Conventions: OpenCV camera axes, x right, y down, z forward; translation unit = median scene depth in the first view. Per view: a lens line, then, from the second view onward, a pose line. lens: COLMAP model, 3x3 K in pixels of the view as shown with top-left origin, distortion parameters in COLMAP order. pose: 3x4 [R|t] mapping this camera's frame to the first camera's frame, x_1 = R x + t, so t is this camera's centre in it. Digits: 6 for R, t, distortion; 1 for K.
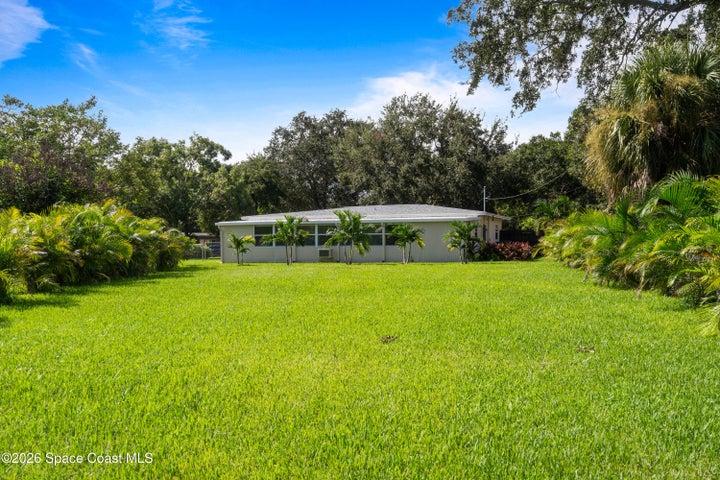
lens RADIAL K [[733.7, 0, 355.6], [0, 733.7, 242.4], [0, 0, 1]] dist [0.012264, 0.000000]
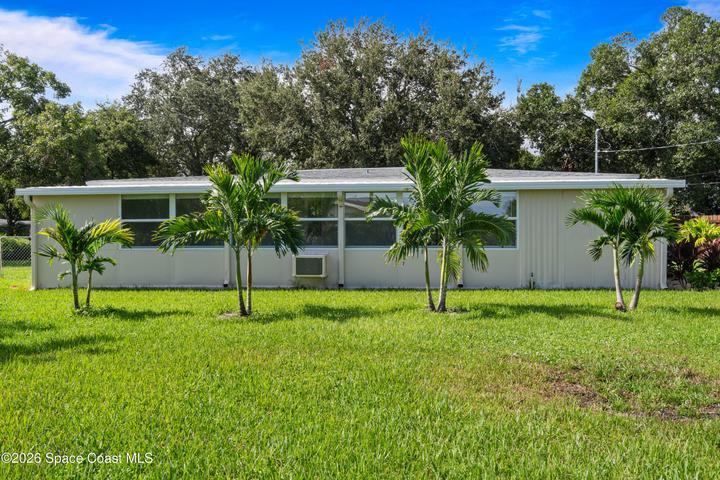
lens RADIAL K [[679.5, 0, 366.4], [0, 679.5, 238.3], [0, 0, 1]] dist [0.001198, 0.000000]
pose [[0.972621, 0.000488, 0.232396, -0.083606], [-0.002130, 0.999975, 0.006816, -0.002228], [-0.232386, -0.007124, 0.972597, 0.539192]]
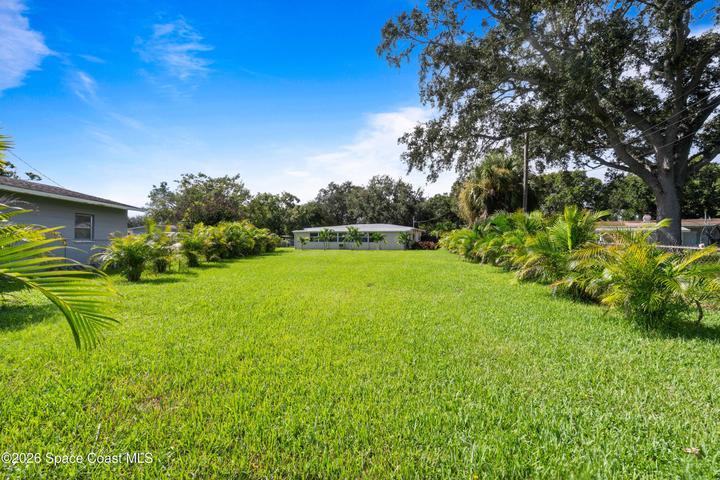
lens RADIAL K [[328.1, 0, 361.2], [0, 328.1, 239.6], [0, 0, 1]] dist [-0.009545, 0.002352]
pose [[0.999769, 0.012895, 0.017186, 0.000152], [-0.012837, 0.999912, -0.003490, -0.000048], [-0.017230, 0.003269, 0.999846, 0.007319]]
